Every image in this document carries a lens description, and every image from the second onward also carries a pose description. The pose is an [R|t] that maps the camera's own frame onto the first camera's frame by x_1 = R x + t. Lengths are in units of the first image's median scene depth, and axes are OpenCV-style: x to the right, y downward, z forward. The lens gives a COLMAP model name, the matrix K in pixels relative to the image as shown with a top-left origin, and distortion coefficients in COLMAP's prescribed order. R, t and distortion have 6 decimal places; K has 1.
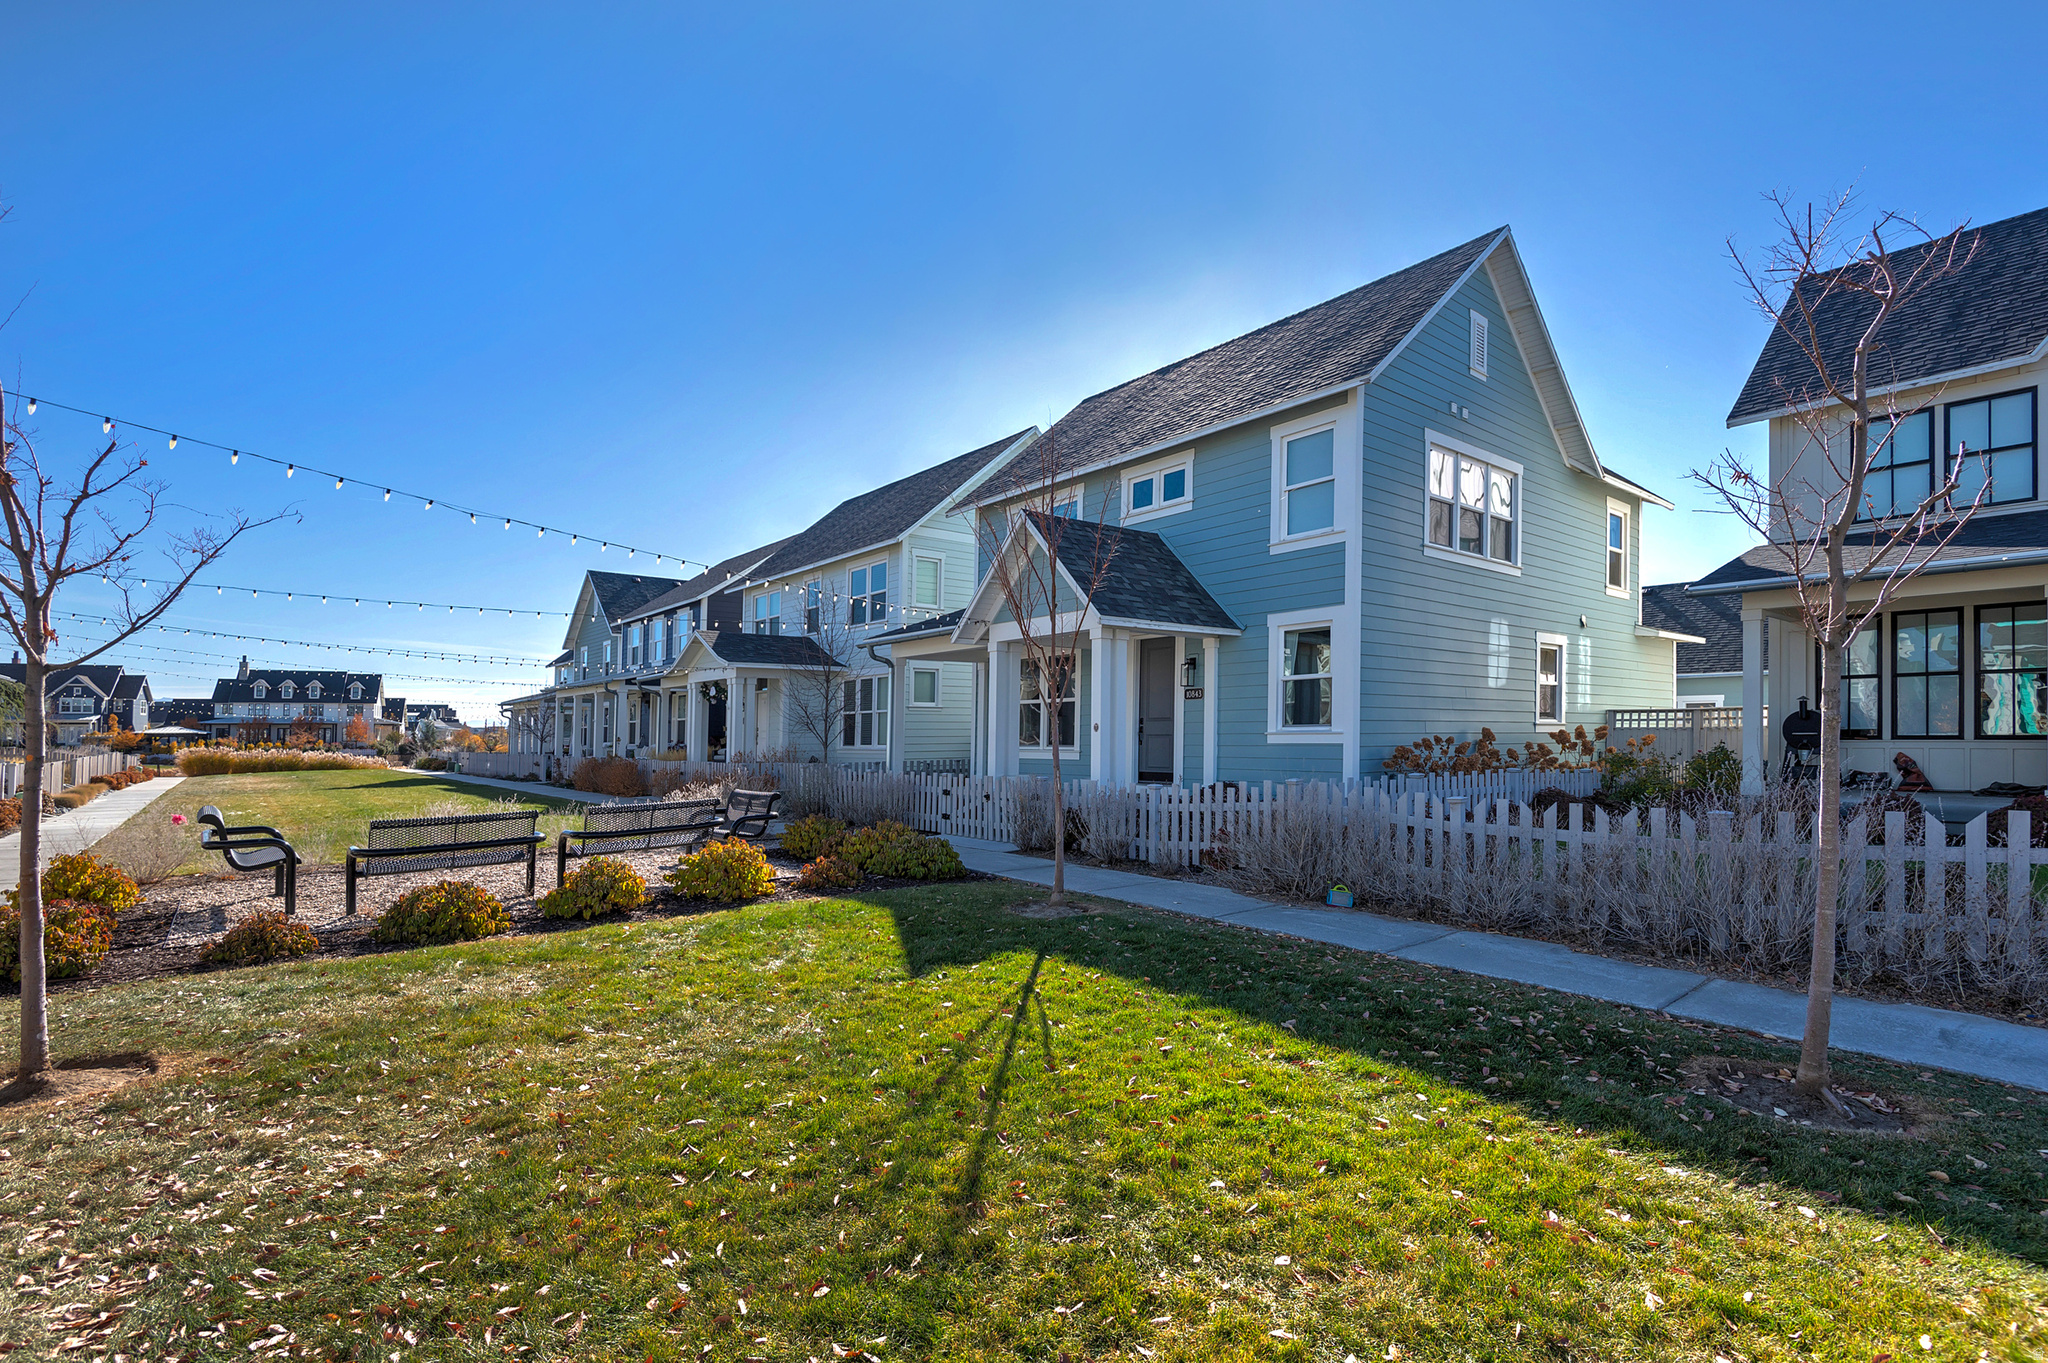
lens RADIAL K [[931.3, 0, 1025.7], [0, 931.3, 665.9], [0, 0, 1]] dist [0.038906, -0.025144]
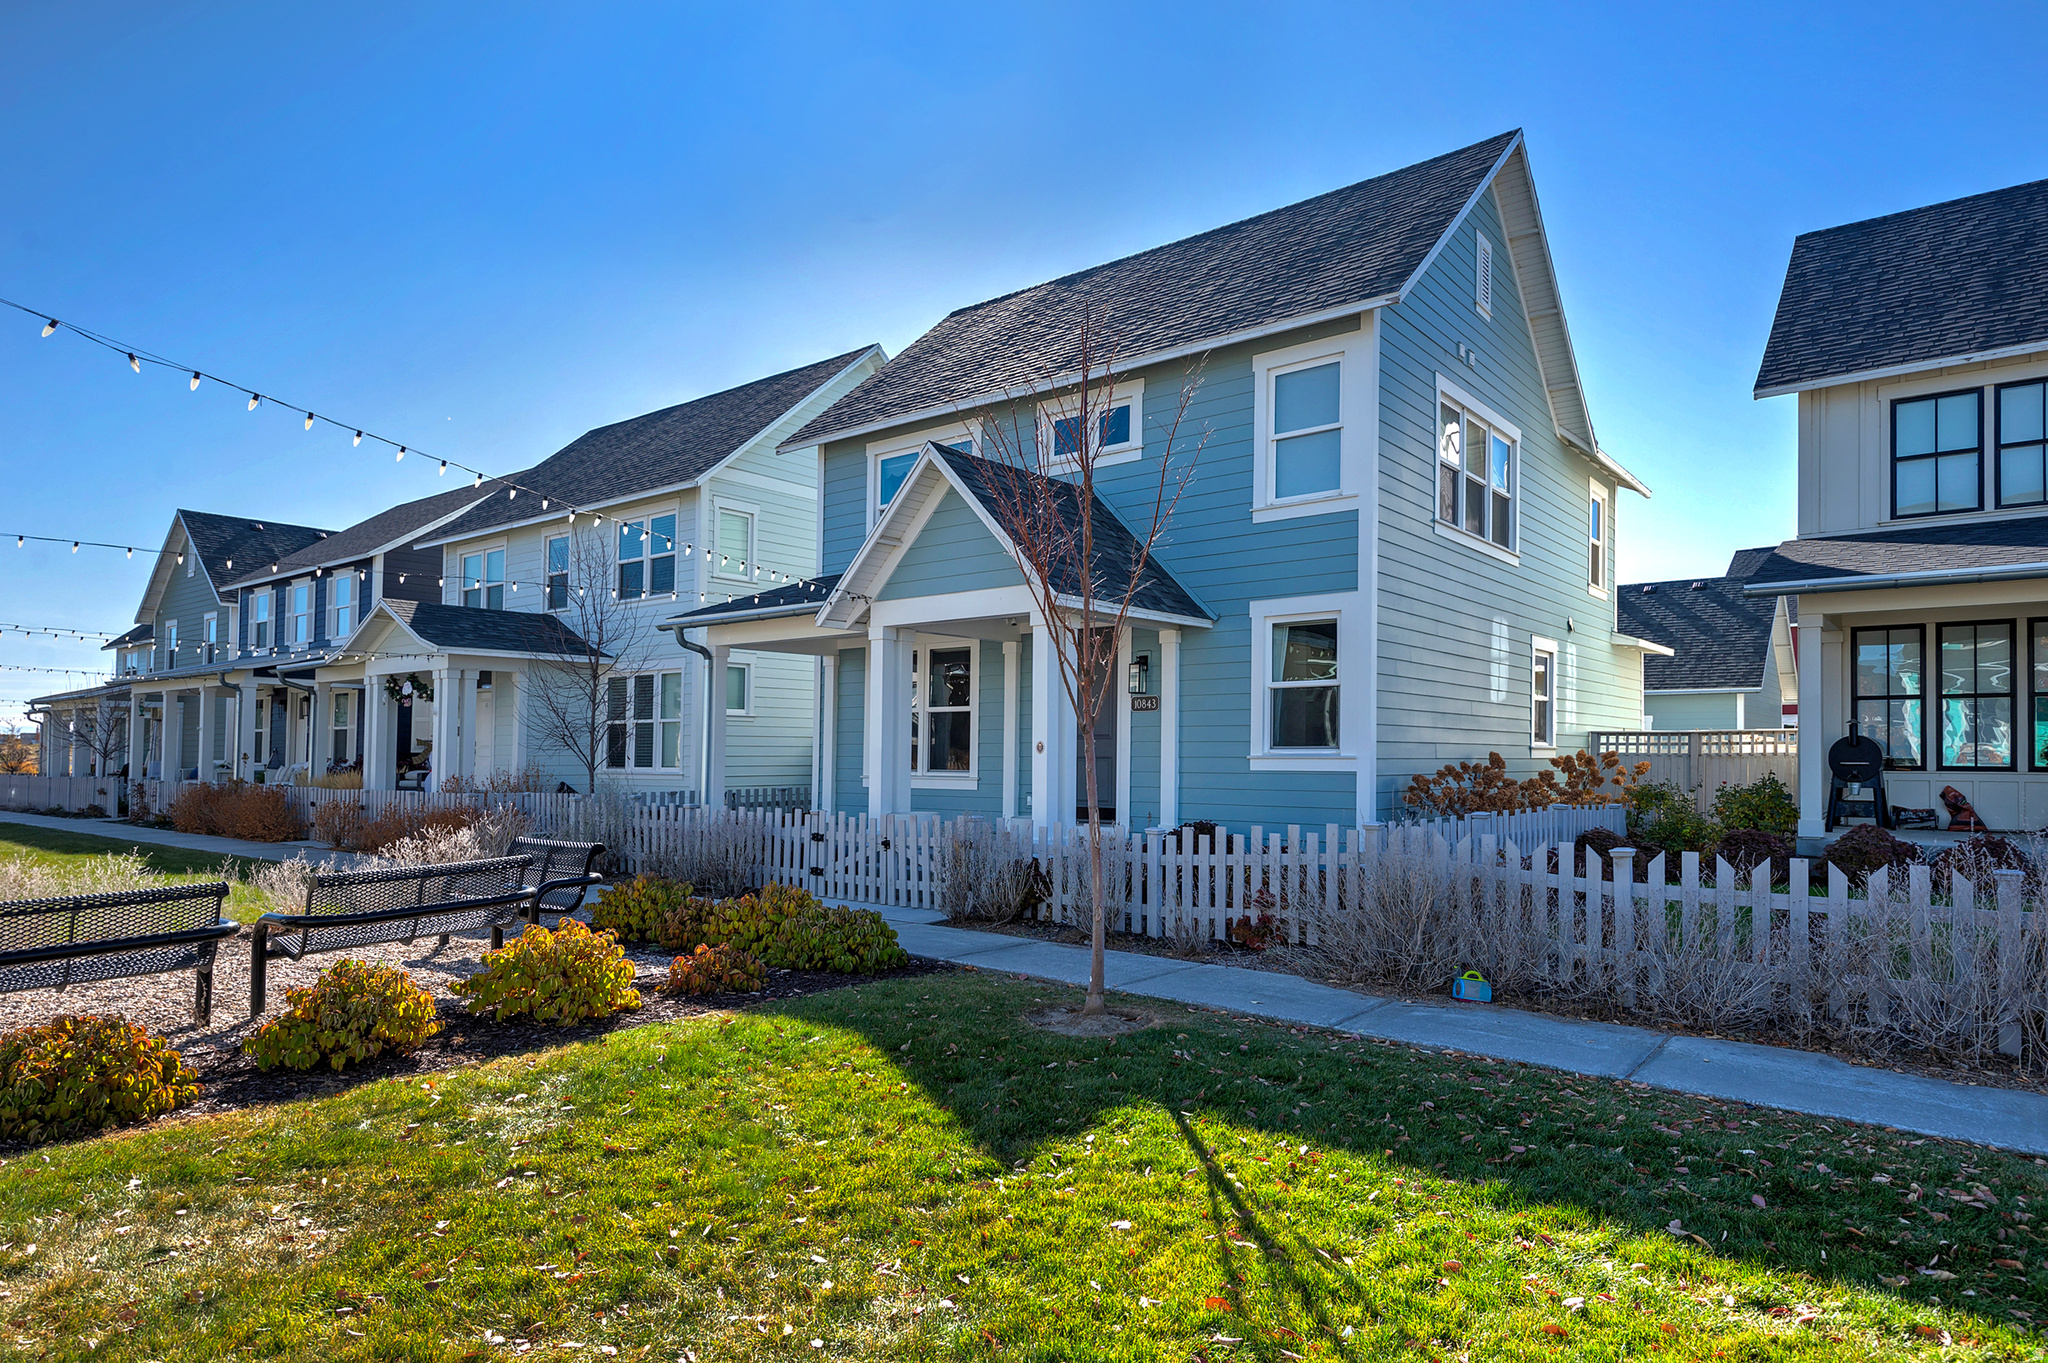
lens RADIAL K [[1158.3, 0, 1024.0], [0, 1158.3, 681.5], [0, 0, 1]] dist [0.039928, -0.021067]
pose [[0.979634, 0.021539, 0.199631, -0.110061], [-0.023846, 0.999674, 0.009158, 0.006396], [-0.199368, -0.013732, 0.979828, 0.112432]]
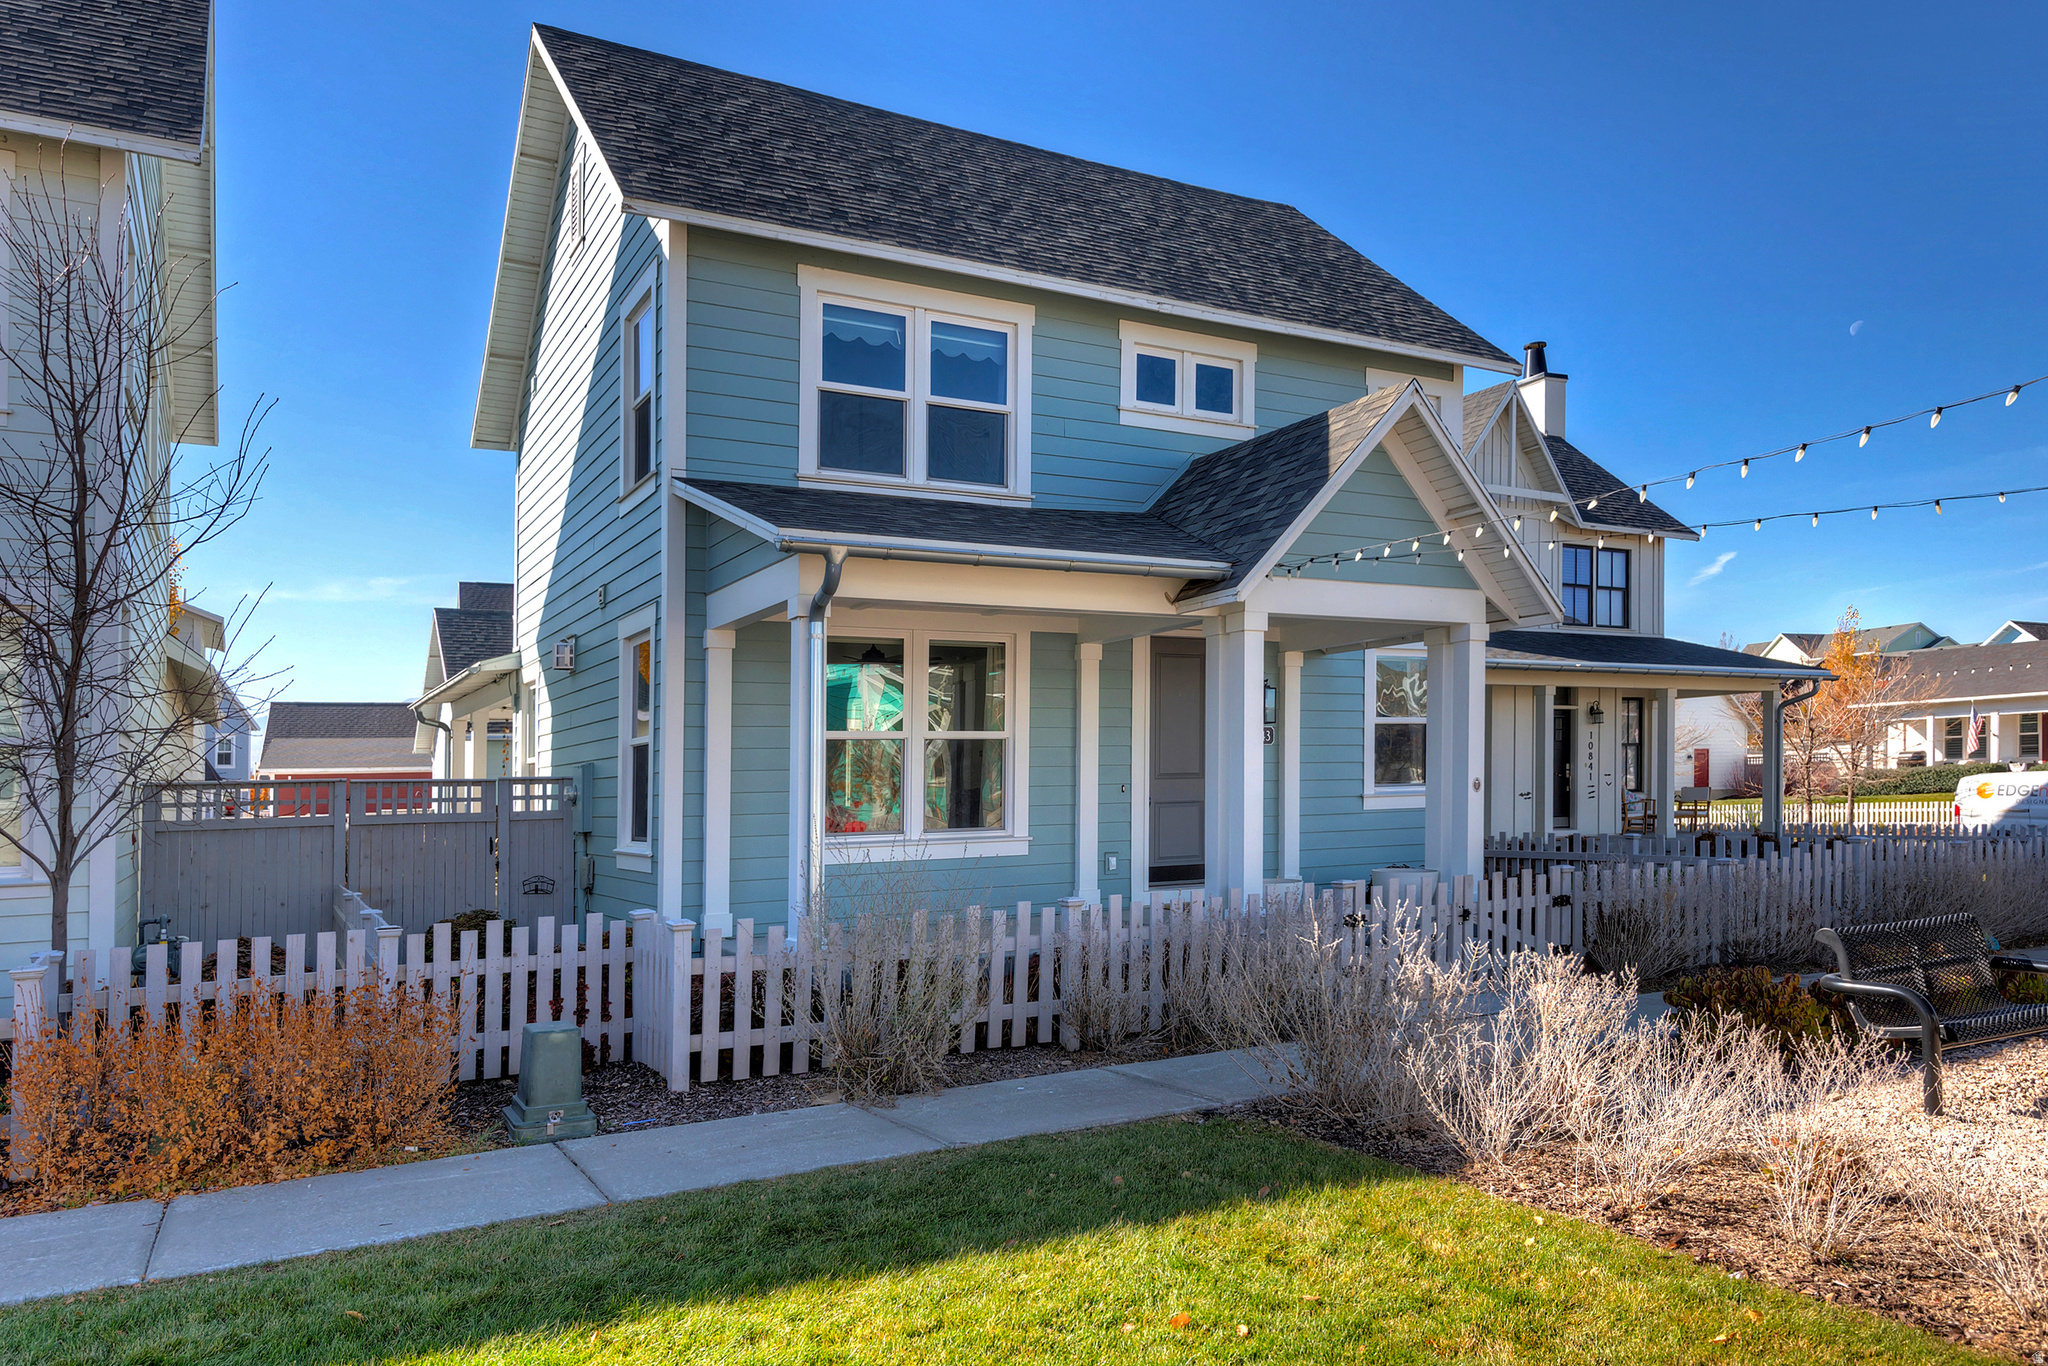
lens RADIAL K [[1388.9, 0, 1024.8], [0, 1388.9, 758.6], [0, 0, 1]] dist [0.064225, 0.000249]
pose [[0.174033, 0.032651, 0.984198, -0.837763], [-0.049396, 0.998481, -0.024390, 0.082812], [-0.983500, -0.044371, 0.175381, 1.072977]]
